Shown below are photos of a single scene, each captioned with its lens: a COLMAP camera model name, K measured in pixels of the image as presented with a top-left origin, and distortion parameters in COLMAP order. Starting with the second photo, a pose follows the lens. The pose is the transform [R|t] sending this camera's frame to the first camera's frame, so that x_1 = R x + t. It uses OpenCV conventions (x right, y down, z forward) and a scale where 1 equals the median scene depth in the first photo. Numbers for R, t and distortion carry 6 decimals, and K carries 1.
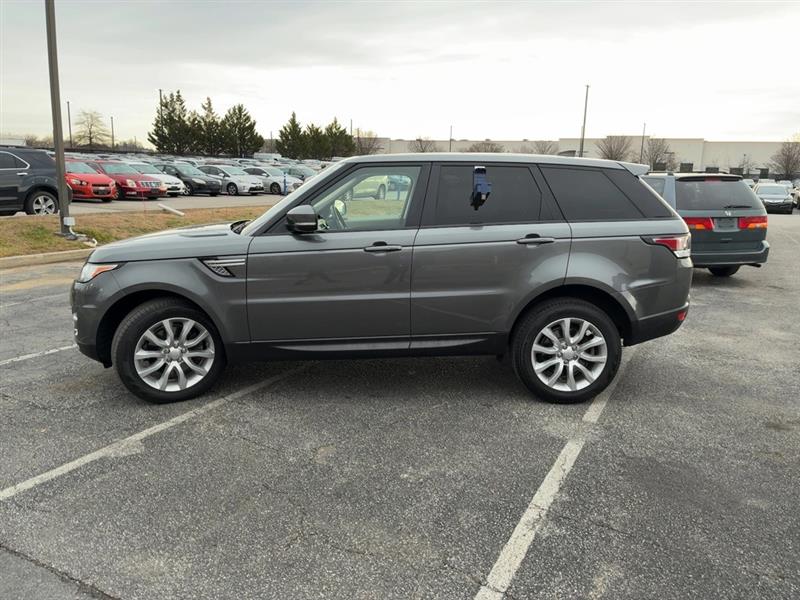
lens RADIAL K [[592.7, 0, 405.0], [0, 592.7, 295.7], [0, 0, 1]] dist [0.052008, -0.064623]
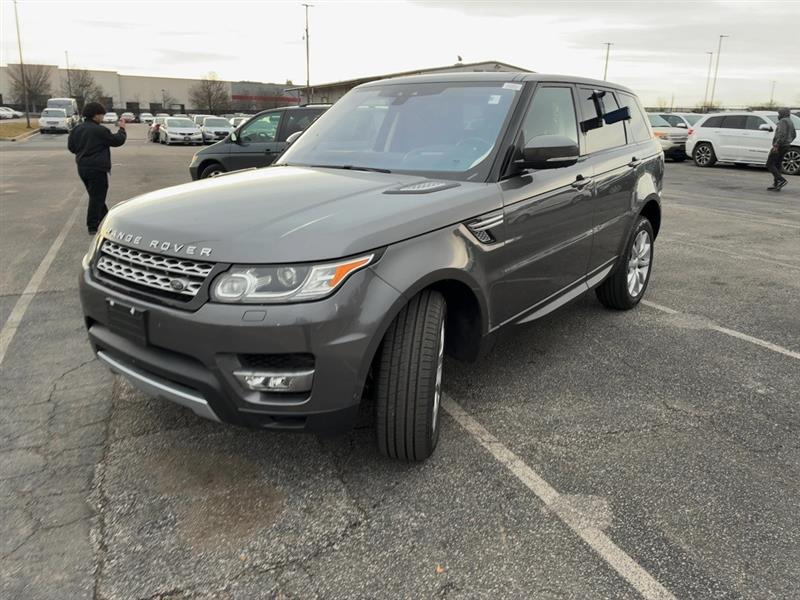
lens RADIAL K [[592.7, 0, 405.0], [0, 592.7, 295.7], [0, 0, 1]] dist [0.052008, -0.064623]
pose [[0.639161, -0.226875, 0.734847, -0.894713], [0.151638, 0.973917, 0.168792, -0.105328], [-0.753975, 0.003546, 0.656893, 0.614617]]
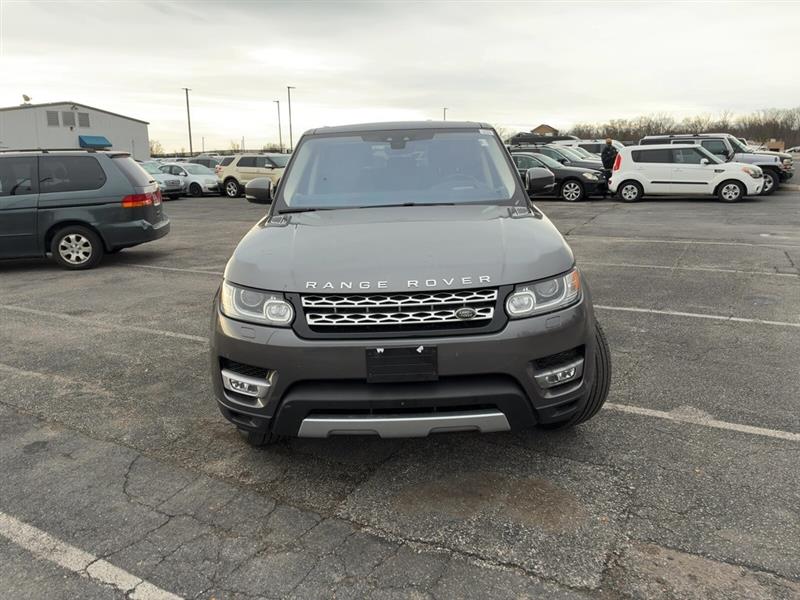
lens RADIAL K [[592.7, 0, 405.0], [0, 592.7, 295.7], [0, 0, 1]] dist [0.052008, -0.064623]
pose [[0.028513, -0.238810, 0.970648, -1.205263], [0.218338, 0.949083, 0.227090, -0.222875], [-0.975457, 0.205454, 0.079203, 1.159996]]
